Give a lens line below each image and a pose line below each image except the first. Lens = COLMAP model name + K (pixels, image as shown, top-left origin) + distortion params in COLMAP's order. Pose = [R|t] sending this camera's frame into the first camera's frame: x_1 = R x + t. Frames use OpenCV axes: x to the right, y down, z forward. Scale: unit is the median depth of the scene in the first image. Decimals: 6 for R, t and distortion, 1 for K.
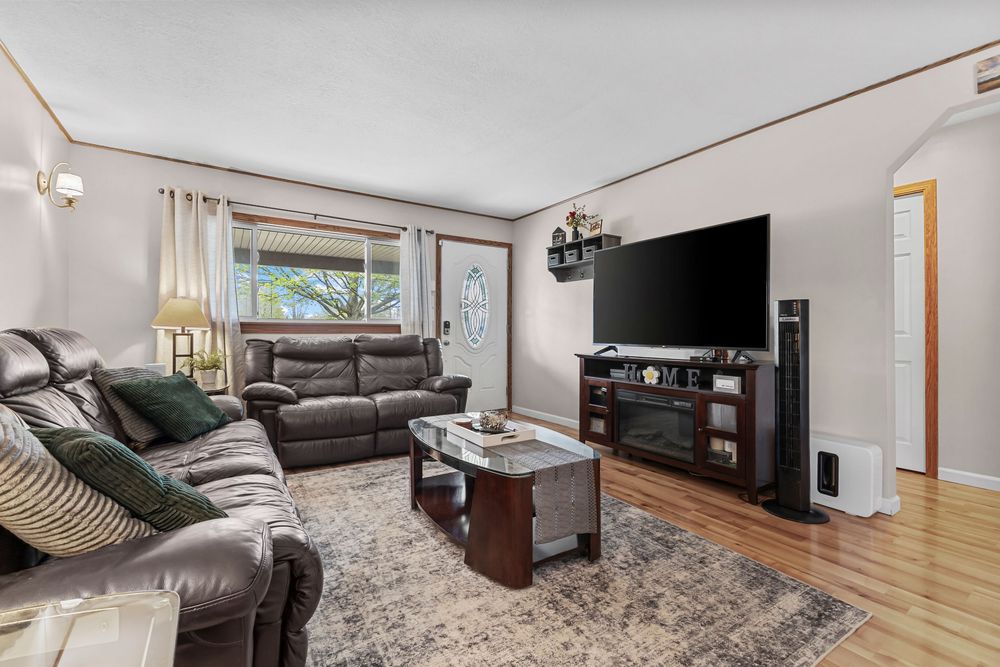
lens RADIAL K [[435.9, 0, 502.3], [0, 435.9, 332.3], [0, 0, 1]] dist [0.005220, 0.000379]
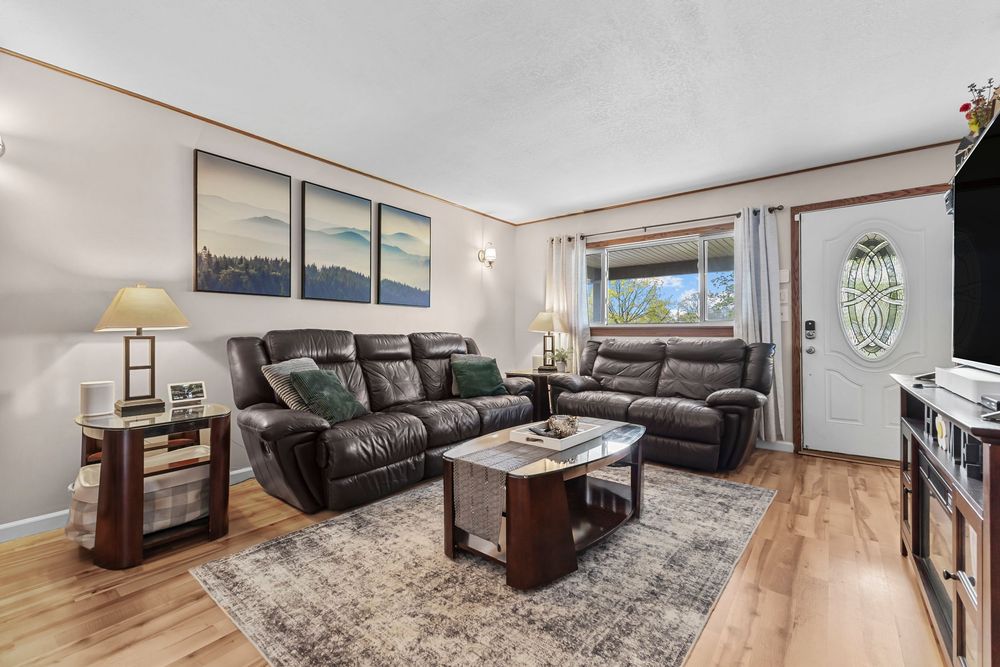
lens RADIAL K [[435.9, 0, 502.3], [0, 435.9, 332.3], [0, 0, 1]] dist [0.005220, 0.000379]
pose [[0.302902, -0.004532, -0.953011, 0.550394], [-0.003653, 0.999976, -0.005917, 0.000423], [0.953015, 0.005274, 0.302879, 0.362729]]
